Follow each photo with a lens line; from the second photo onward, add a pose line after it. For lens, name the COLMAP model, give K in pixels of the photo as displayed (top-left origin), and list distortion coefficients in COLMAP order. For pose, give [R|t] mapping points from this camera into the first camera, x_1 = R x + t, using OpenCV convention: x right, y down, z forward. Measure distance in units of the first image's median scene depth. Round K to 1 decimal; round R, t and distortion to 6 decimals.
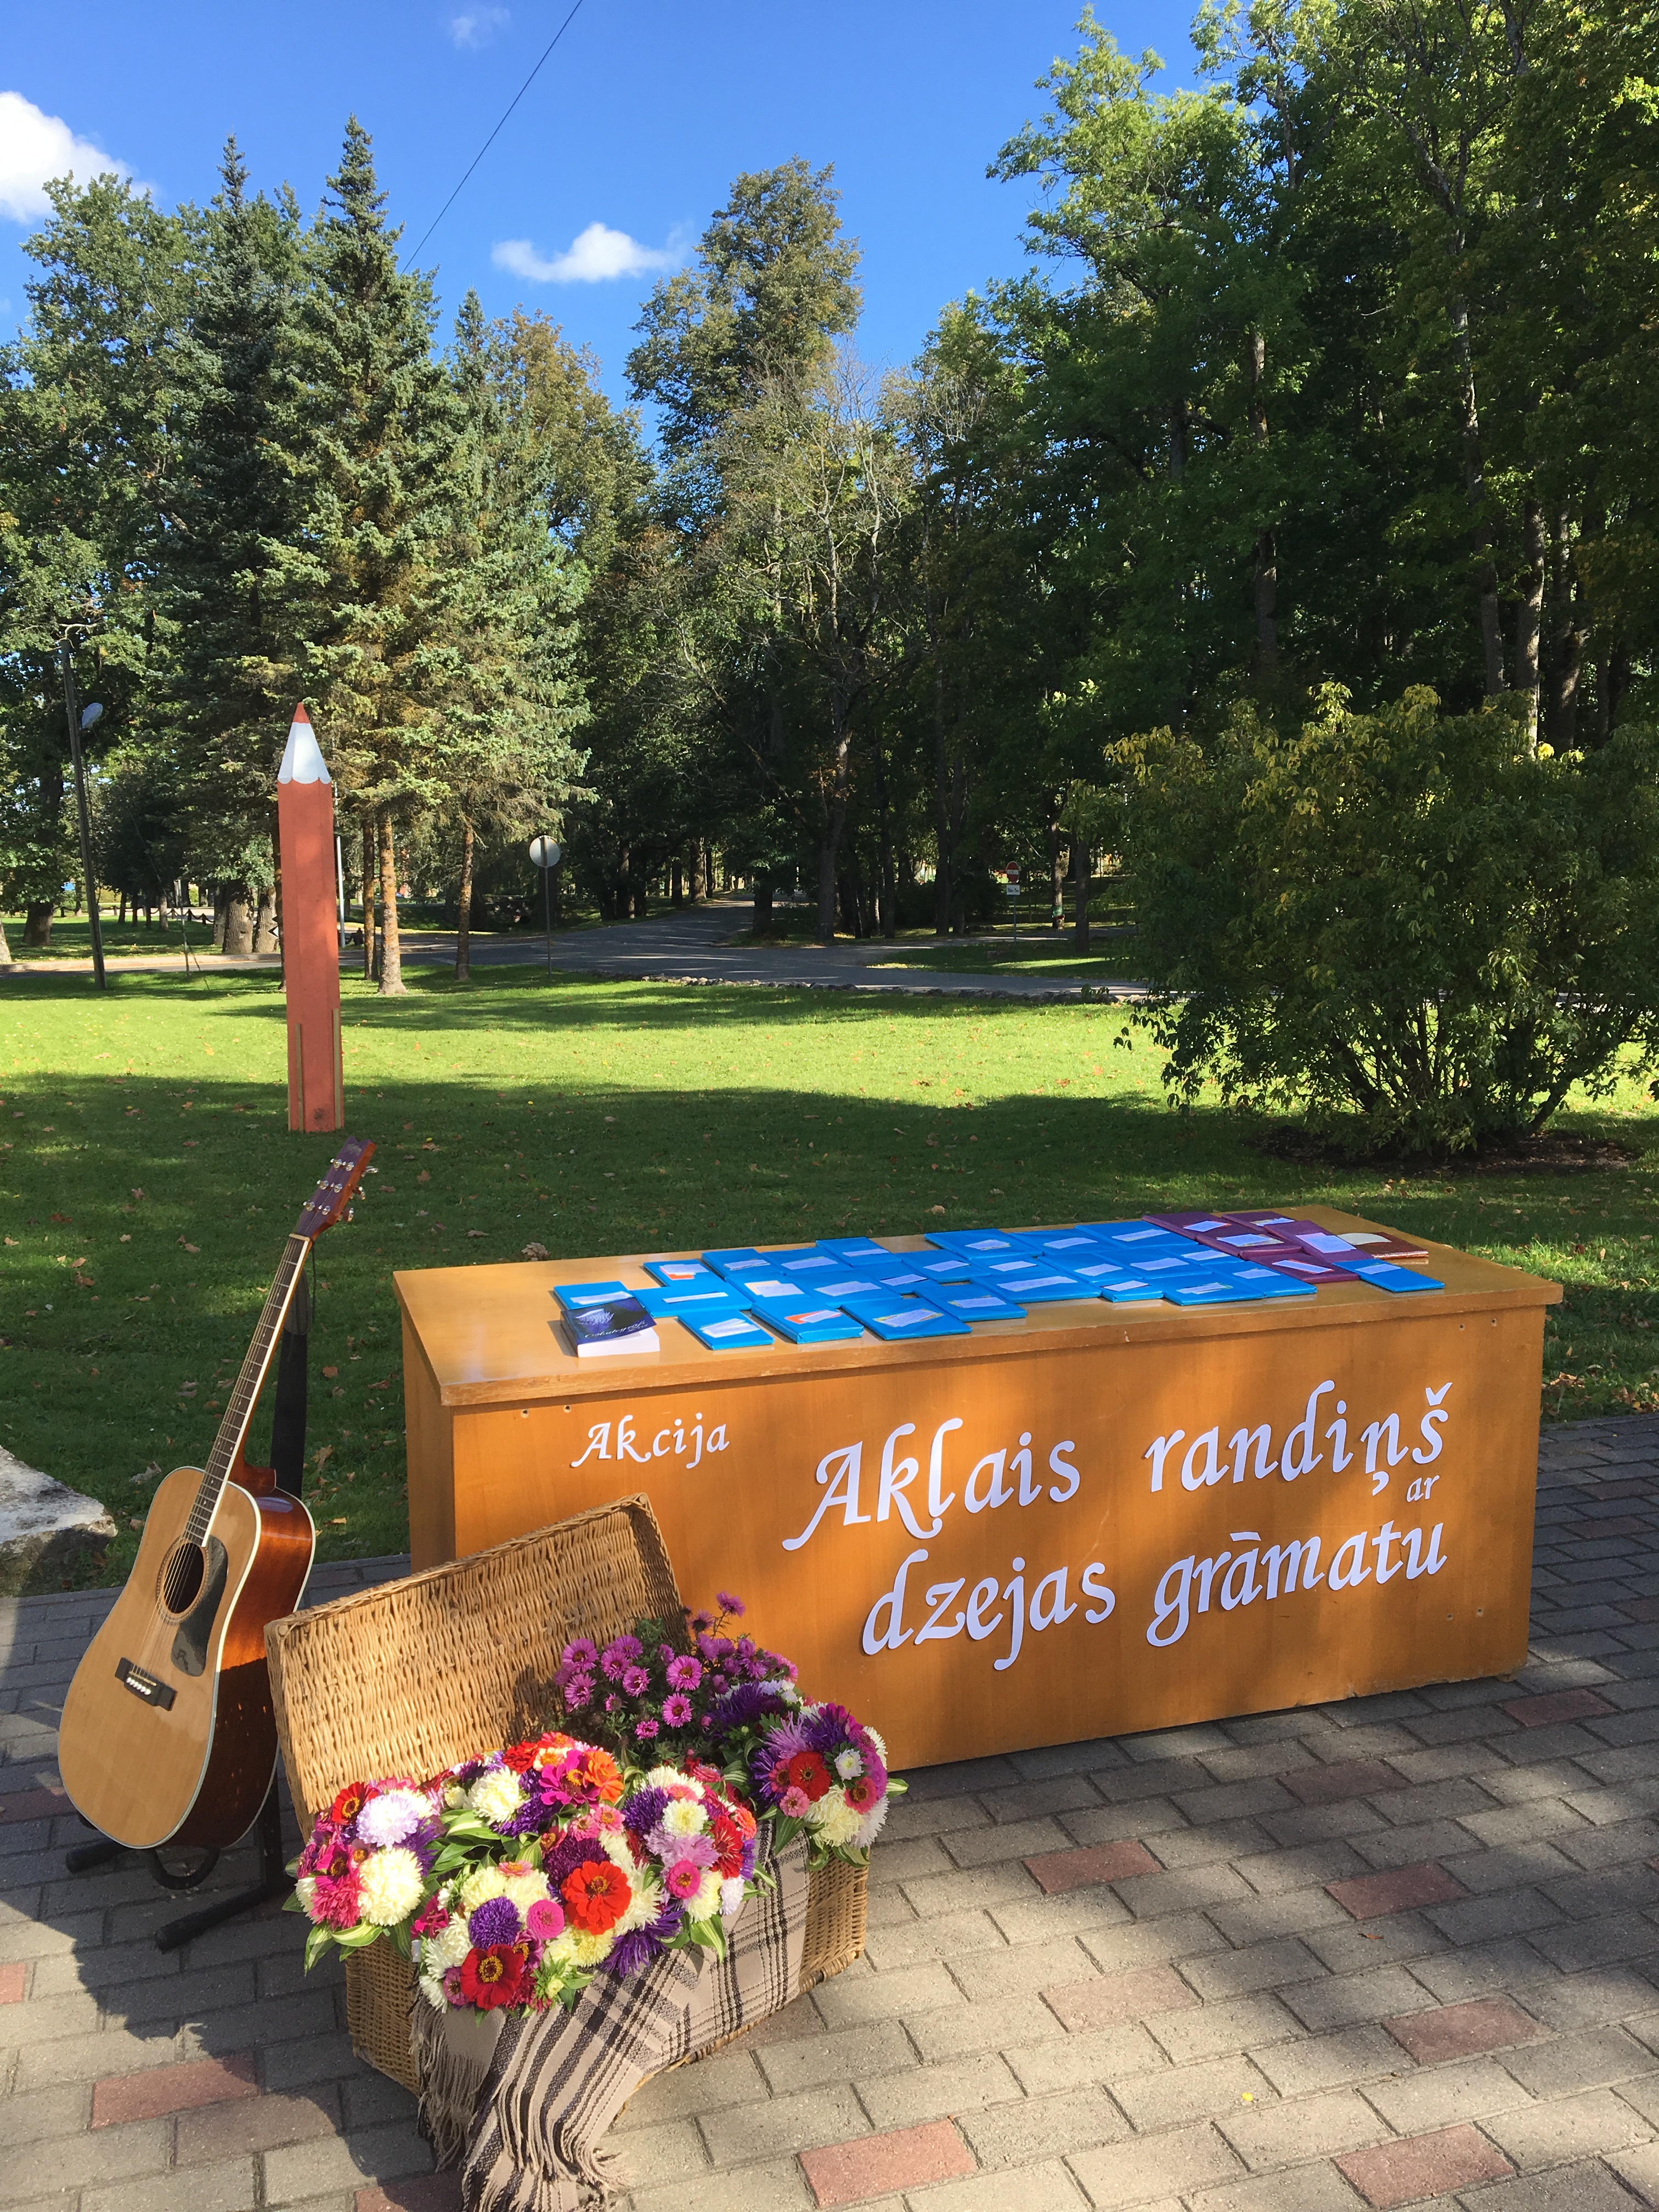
lens RADIAL K [[1849.7, 0, 841.4], [0, 1849.7, 1104.6], [0, 0, 1]] dist [0.064596, -0.102812]
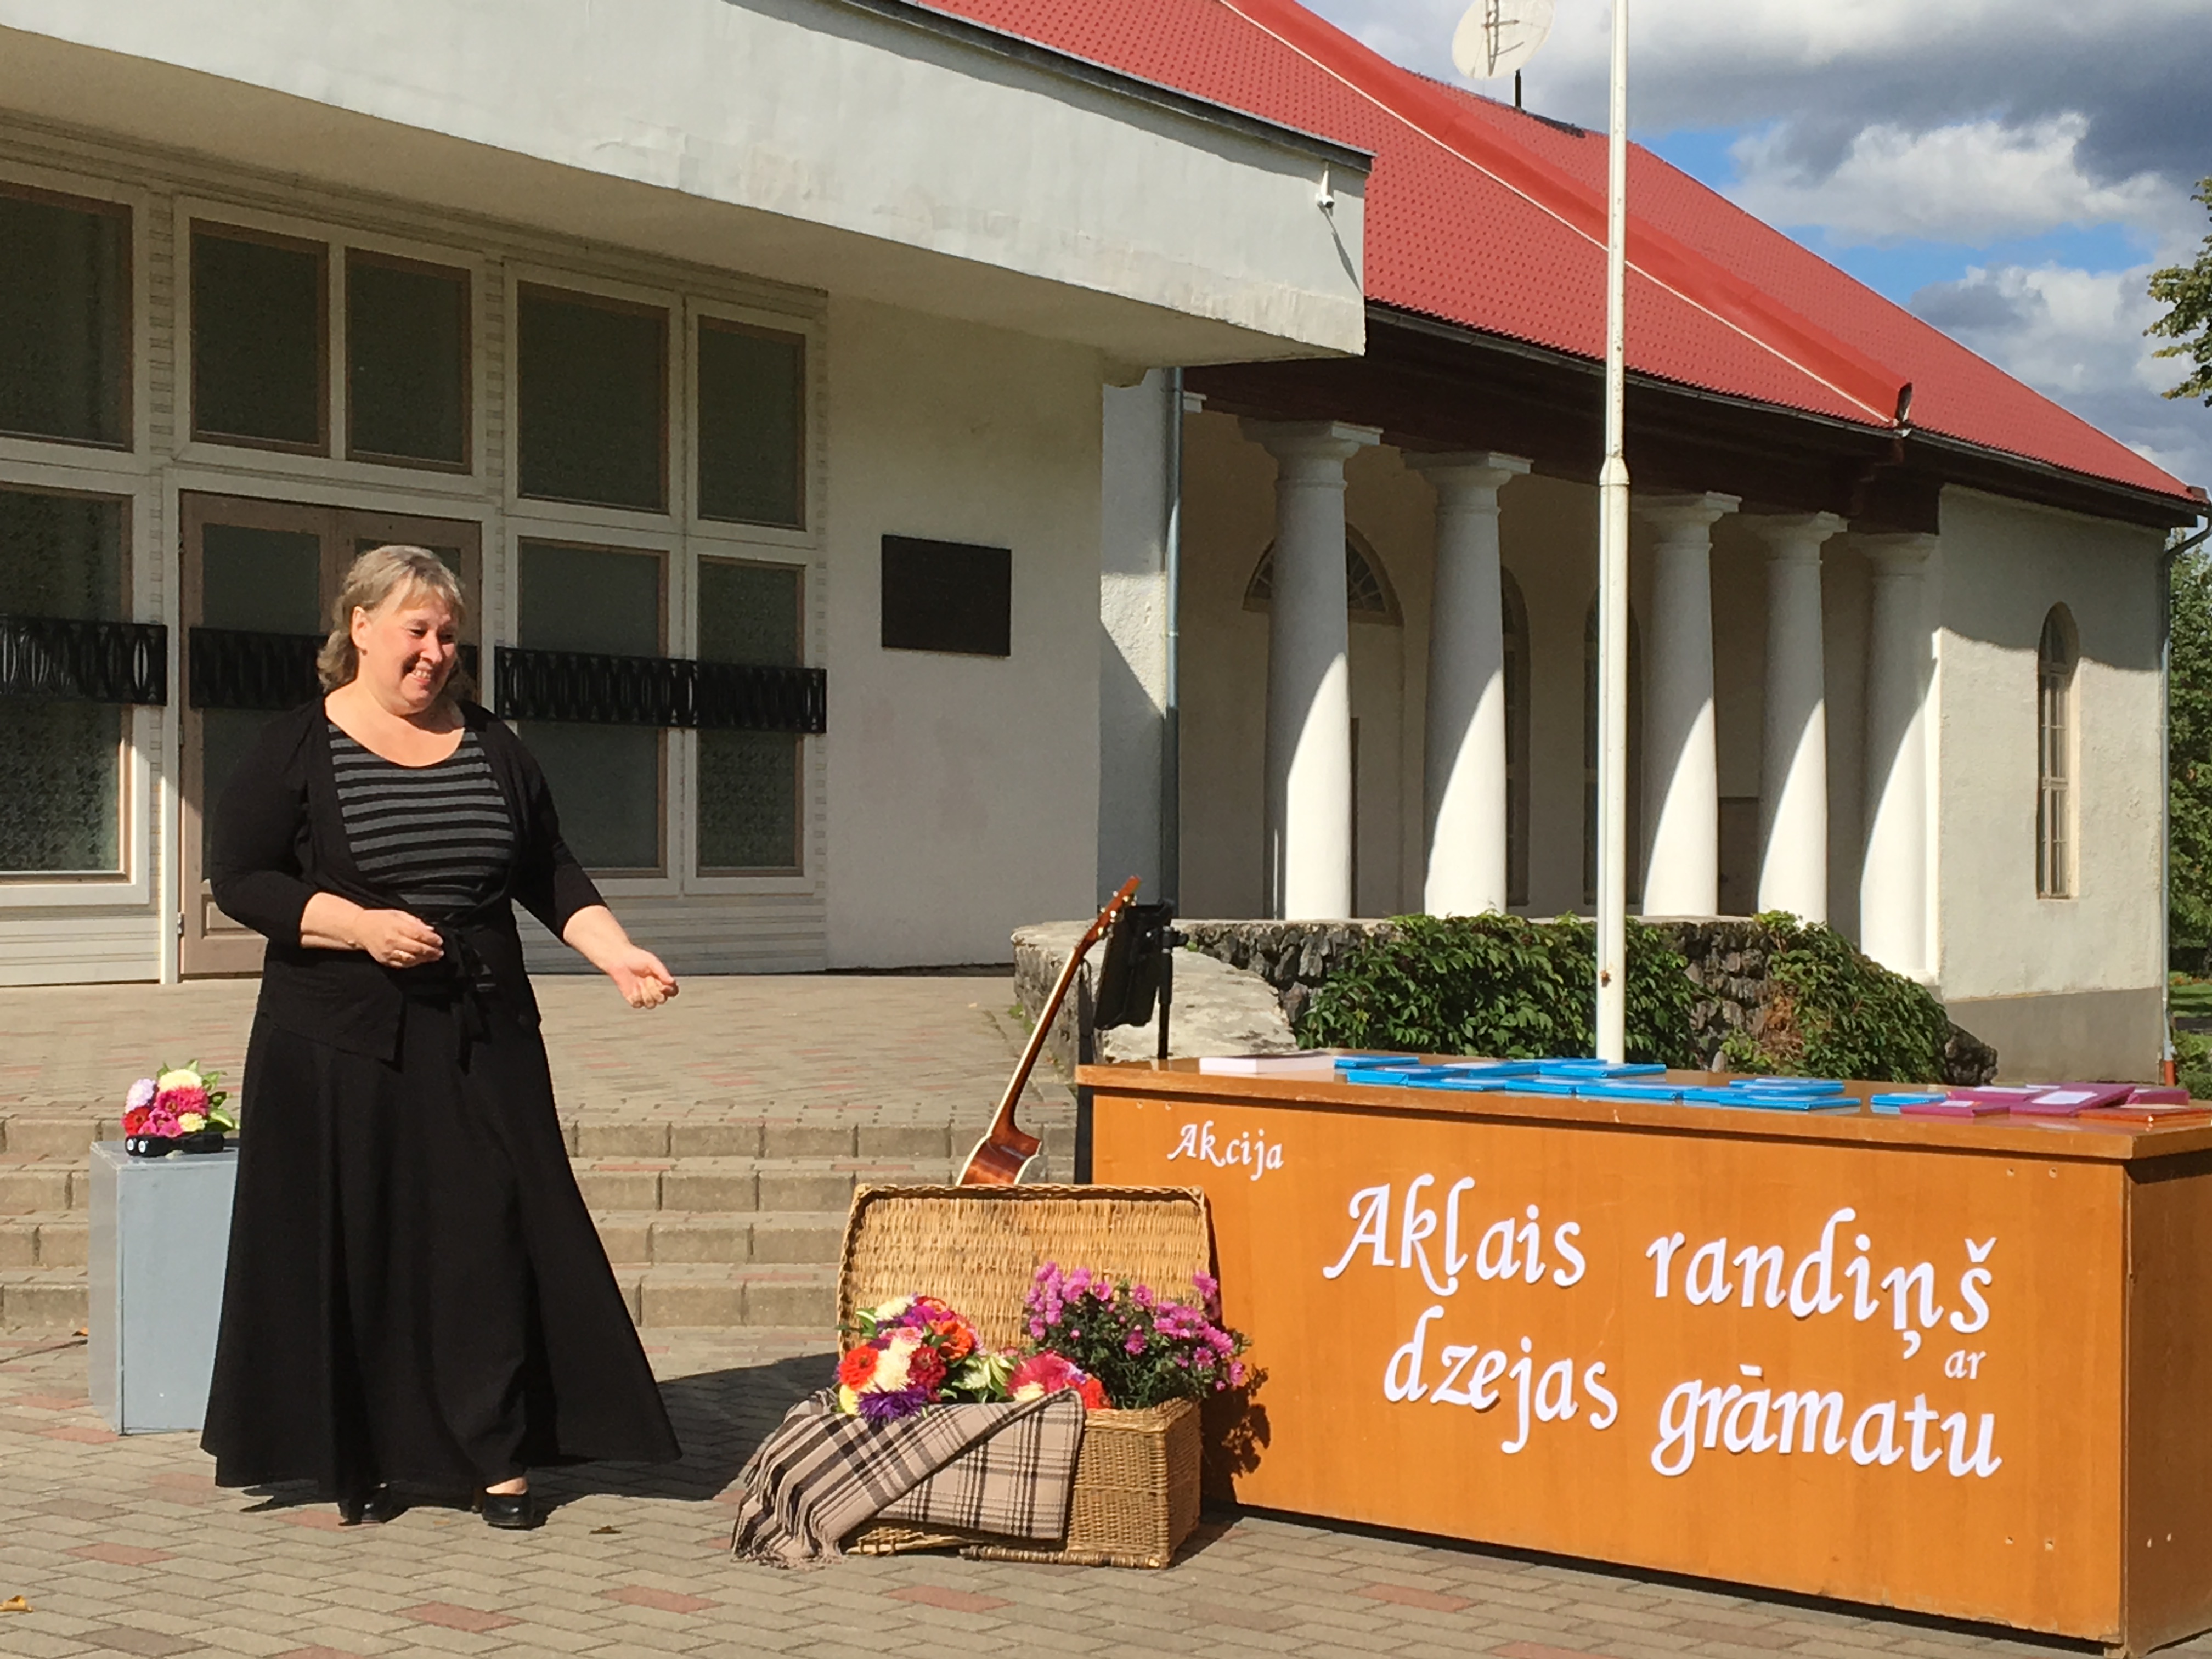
lens RADIAL K [[3973.4, 0, 1114.1], [0, 3973.4, 853.9], [0, 0, 1]] dist [0.088324, 0.000000]
pose [[0.522582, 0.012195, -0.852502, 1.718823], [-0.130154, 0.989319, -0.065633, 0.155629], [0.842596, 0.145255, 0.518587, -0.291097]]
